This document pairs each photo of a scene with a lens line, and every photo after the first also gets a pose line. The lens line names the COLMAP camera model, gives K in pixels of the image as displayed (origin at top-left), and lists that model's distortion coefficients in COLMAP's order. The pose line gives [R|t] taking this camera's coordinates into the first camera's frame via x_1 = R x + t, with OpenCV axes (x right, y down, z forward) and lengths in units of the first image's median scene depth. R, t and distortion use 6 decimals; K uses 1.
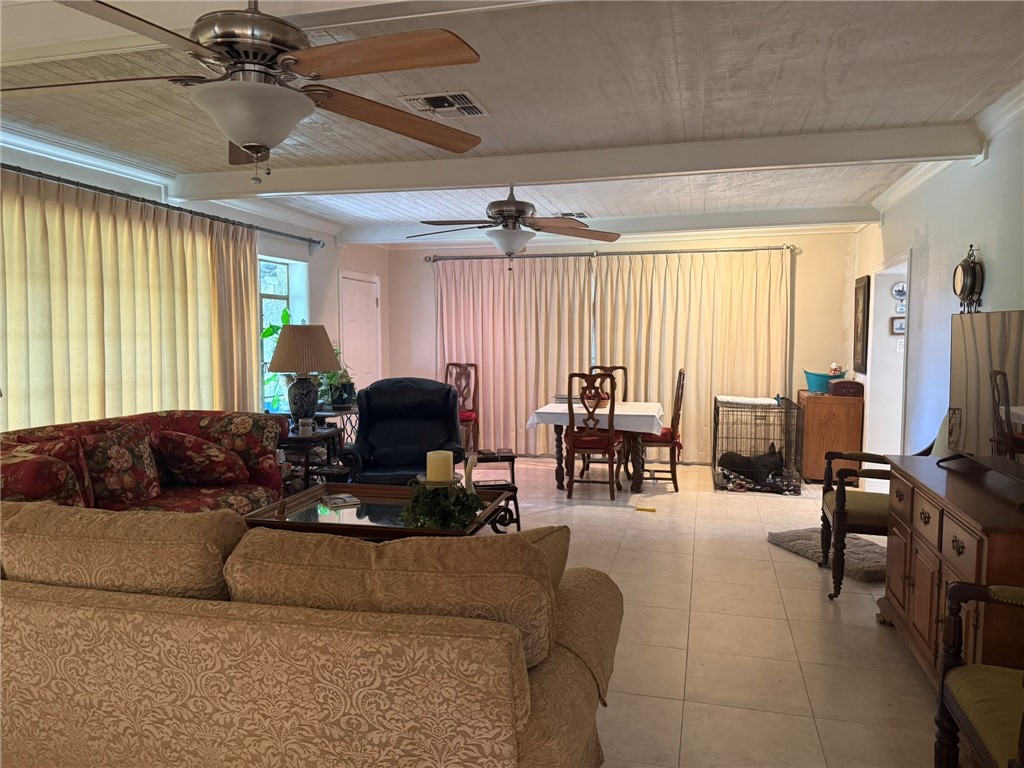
lens RADIAL K [[707.0, 0, 521.1], [0, 707.0, 383.5], [0, 0, 1]] dist [-0.001436, -0.016511]
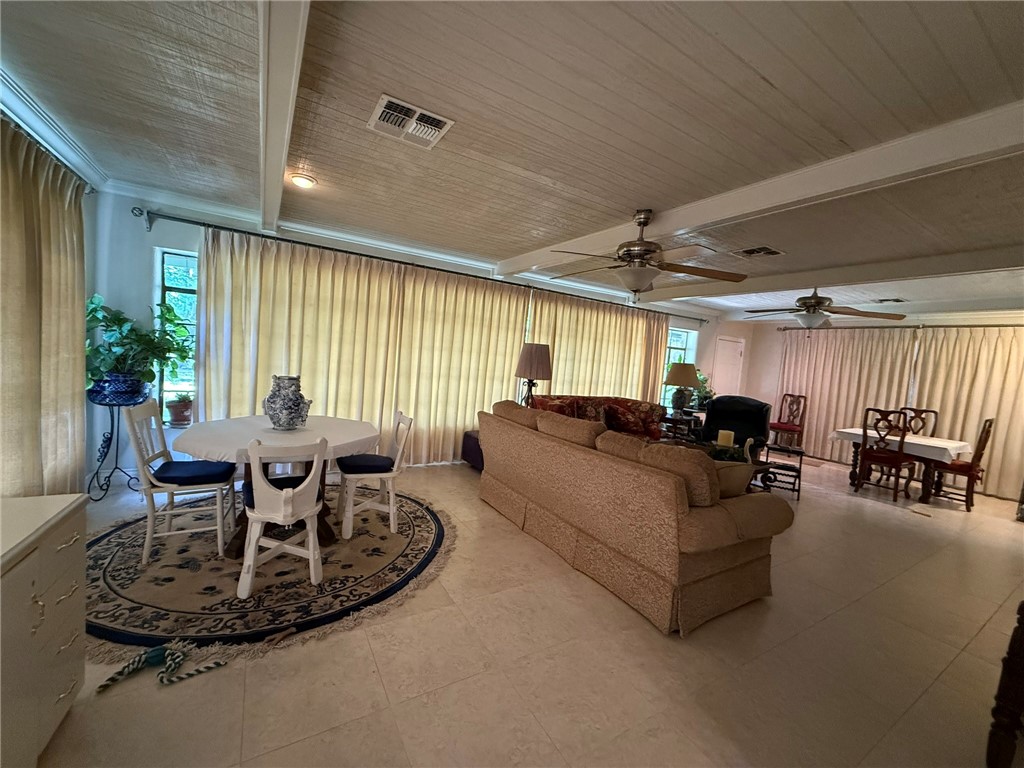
lens RADIAL K [[413.8, 0, 513.9], [0, 413.8, 386.8], [0, 0, 1]] dist [0.002022, 0.000145]
pose [[0.710643, 0.103932, -0.695833, 0.159180], [-0.123377, 0.992112, 0.022182, 0.014903], [0.692650, 0.070086, 0.717861, -0.149803]]
